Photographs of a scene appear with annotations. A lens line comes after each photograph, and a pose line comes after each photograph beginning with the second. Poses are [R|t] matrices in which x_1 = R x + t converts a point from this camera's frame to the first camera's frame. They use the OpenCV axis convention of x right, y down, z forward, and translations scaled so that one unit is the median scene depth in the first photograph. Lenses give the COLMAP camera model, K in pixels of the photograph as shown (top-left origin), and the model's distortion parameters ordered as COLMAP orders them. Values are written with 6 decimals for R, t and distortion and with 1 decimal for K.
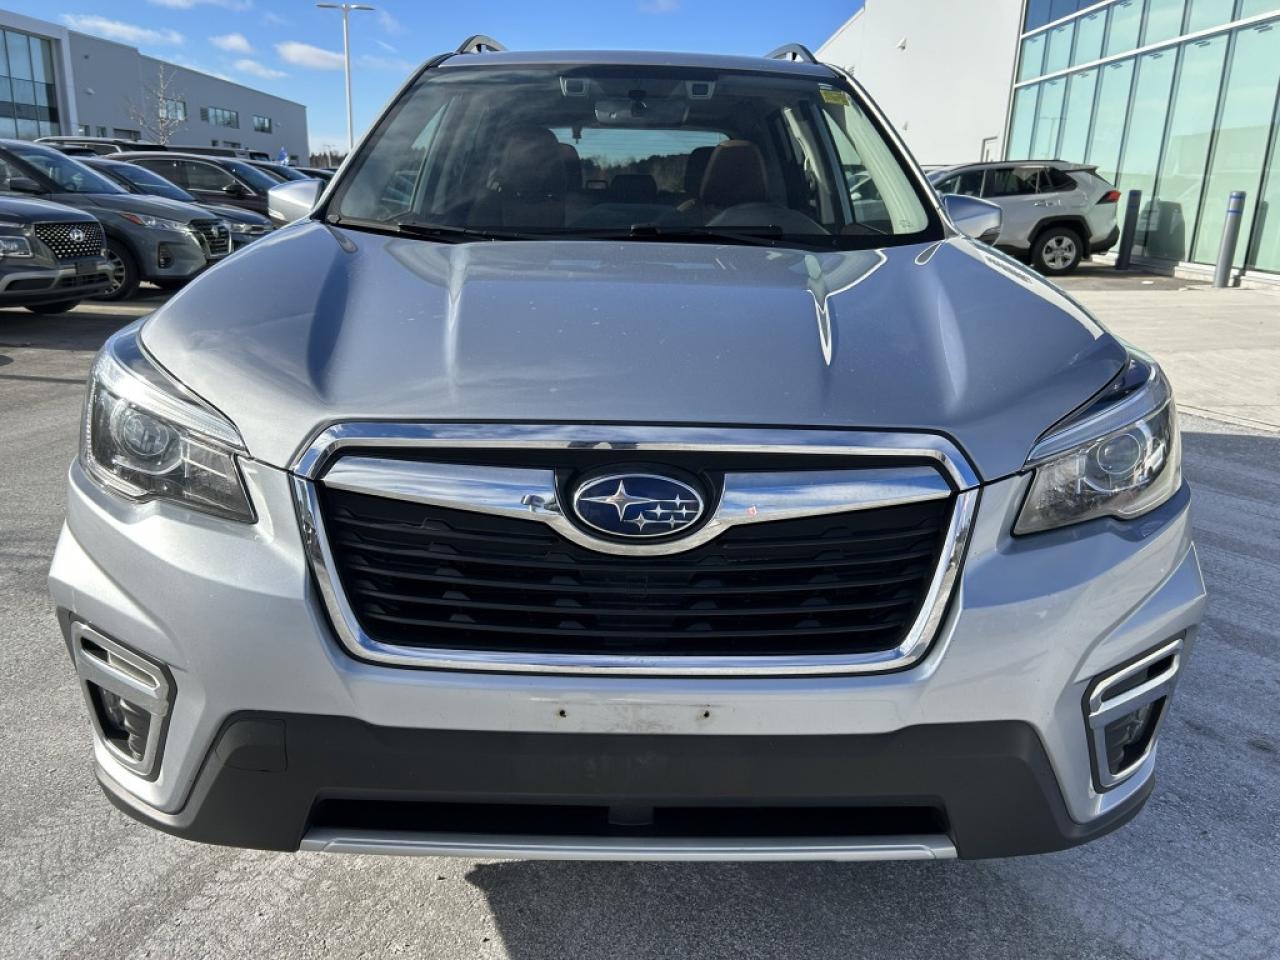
lens RADIAL K [[976.8, 0, 633.2], [0, 976.8, 483.9], [0, 0, 1]] dist [0.057781, -0.088319]
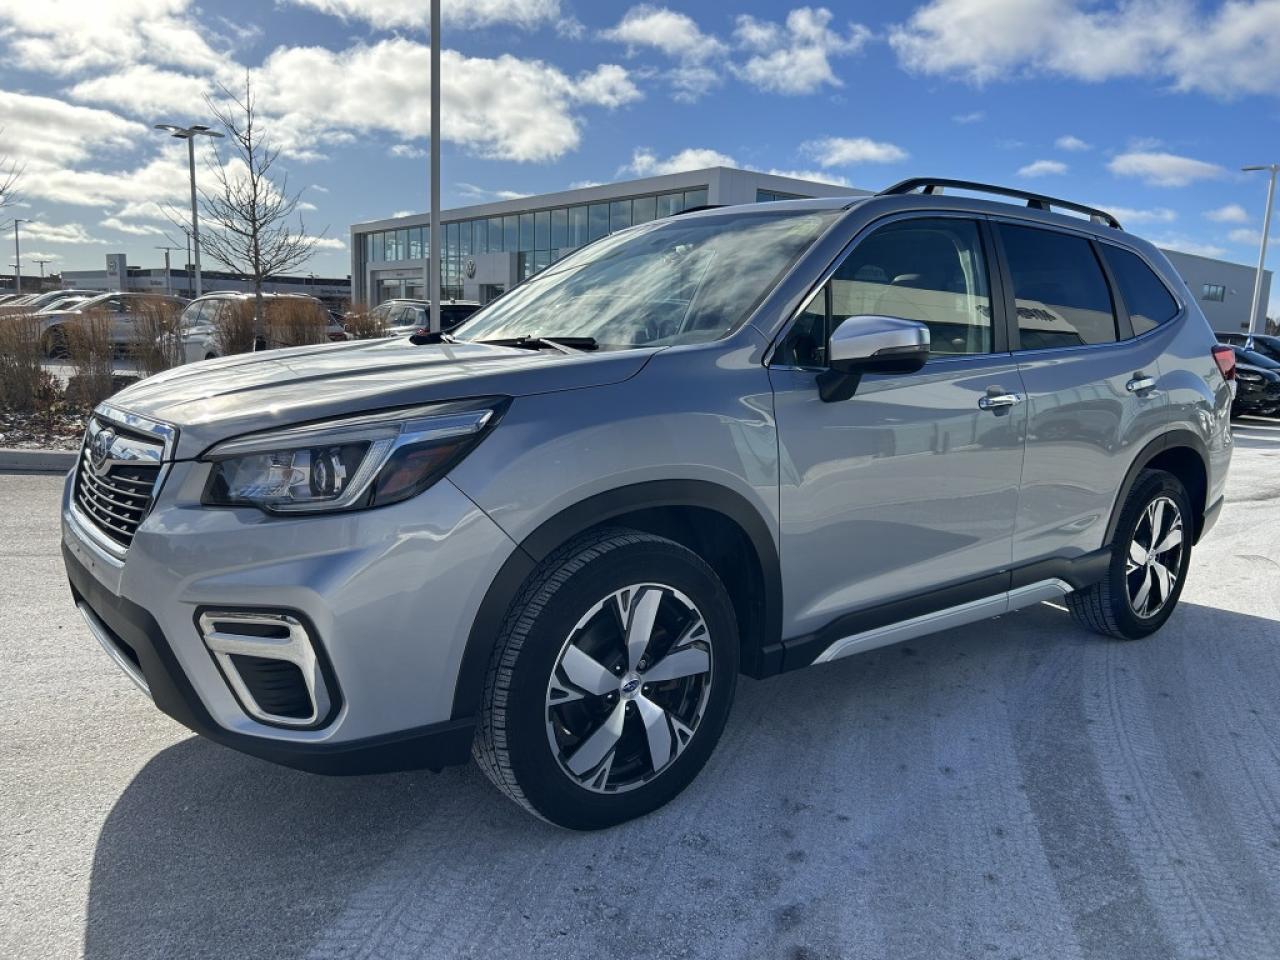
lens RADIAL K [[962.2, 0, 639.8], [0, 962.2, 484.2], [0, 0, 1]] dist [0.055322, -0.068065]
pose [[0.625598, 0.115015, -0.771621, 2.095688], [-0.236919, 0.970370, -0.047444, -0.069179], [0.743301, 0.212493, 0.634311, 0.568858]]
